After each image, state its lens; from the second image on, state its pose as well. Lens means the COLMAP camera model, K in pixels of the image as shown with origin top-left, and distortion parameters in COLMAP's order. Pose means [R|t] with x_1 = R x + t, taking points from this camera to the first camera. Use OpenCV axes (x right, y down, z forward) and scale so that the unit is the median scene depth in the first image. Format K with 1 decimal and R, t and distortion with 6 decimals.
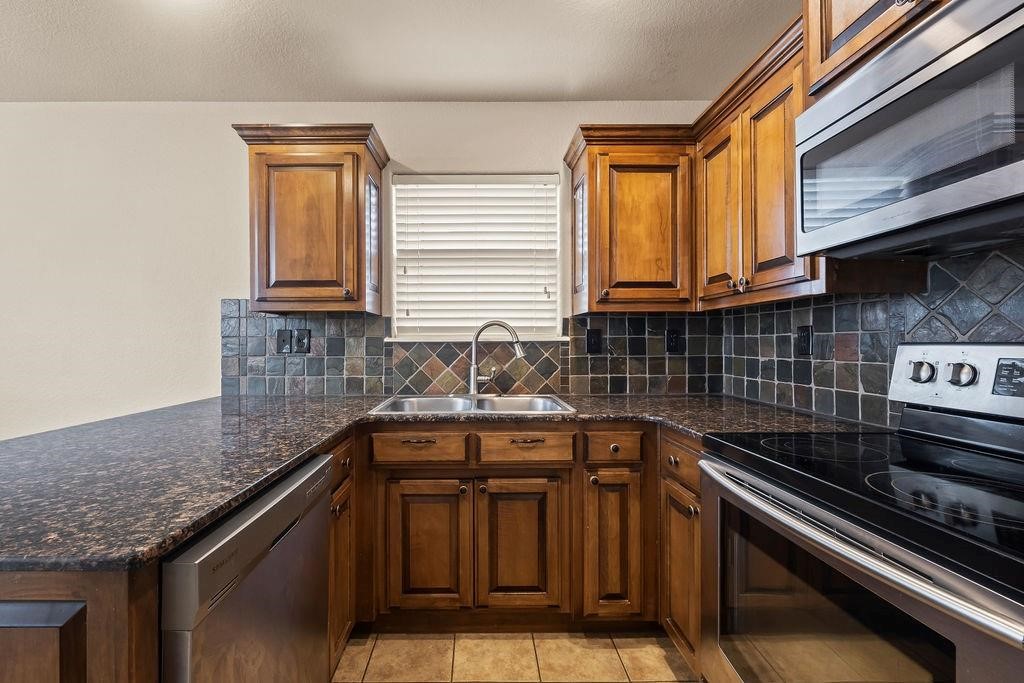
lens RADIAL K [[415.4, 0, 480.9], [0, 415.4, 344.7], [0, 0, 1]] dist [-0.002866, 0.000278]
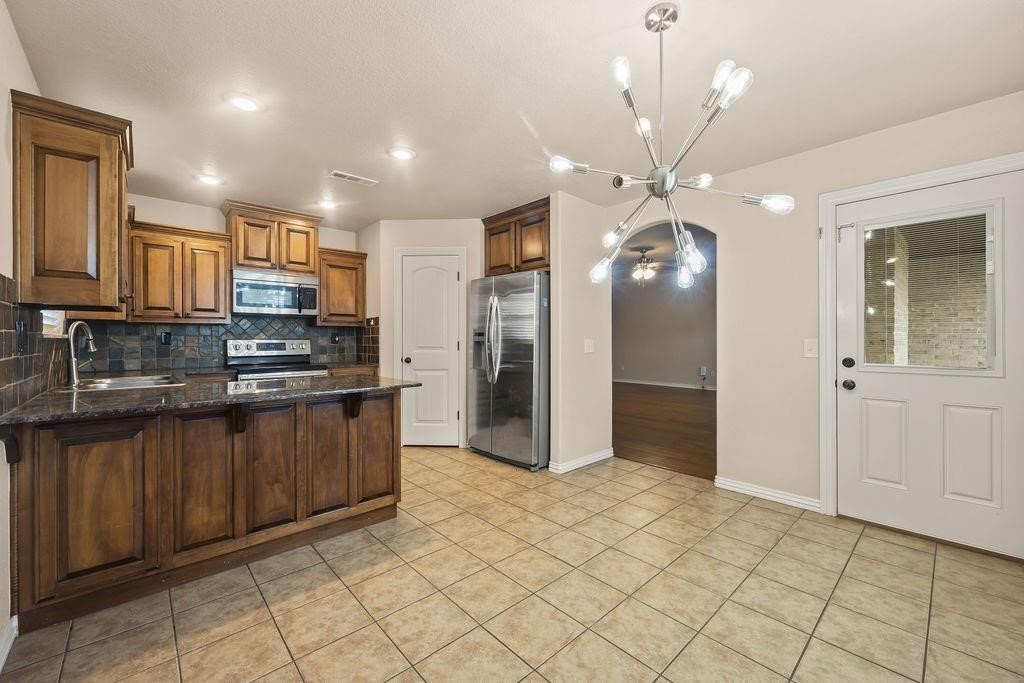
lens RADIAL K [[415.4, 0, 510.4], [0, 415.4, 338.0], [0, 0, 1]] dist [-0.002866, 0.000278]
pose [[-0.673046, 0.005508, 0.739580, -1.927223], [0.006189, 0.999979, -0.001815, 0.003051], [-0.739575, 0.003356, -0.673066, 0.985109]]
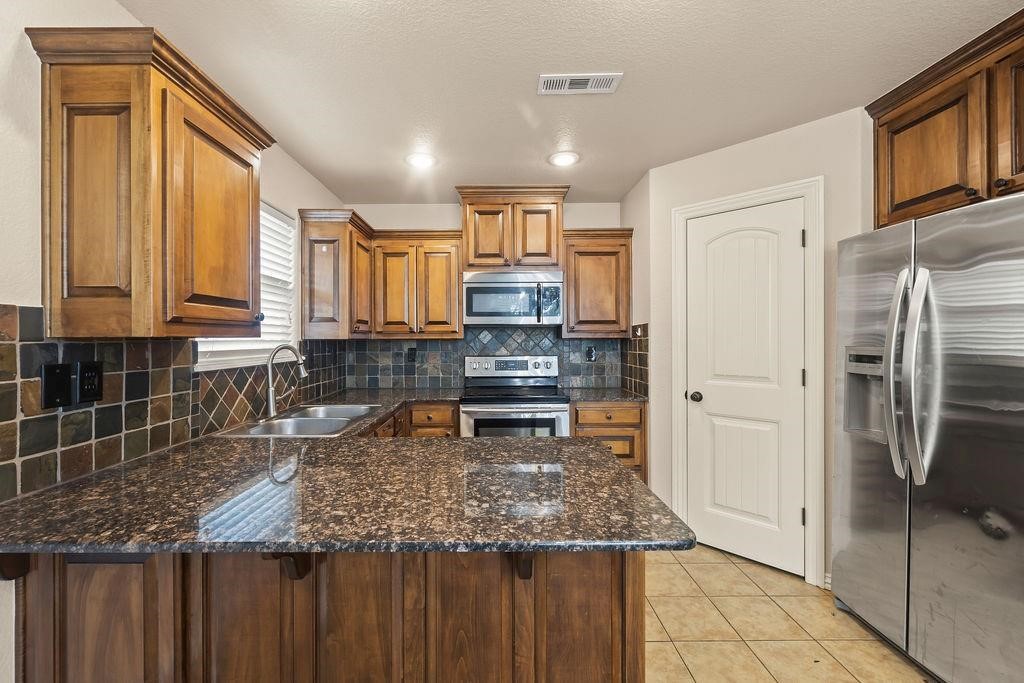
lens RADIAL K [[415.4, 0, 493.9], [0, 415.4, 340.1], [0, 0, 1]] dist [-0.002866, 0.000278]
pose [[0.003634, -0.000885, 0.999993, -1.171219], [0.008523, 0.999963, 0.000854, -0.072522], [-0.999957, 0.008520, 0.003641, 0.496128]]
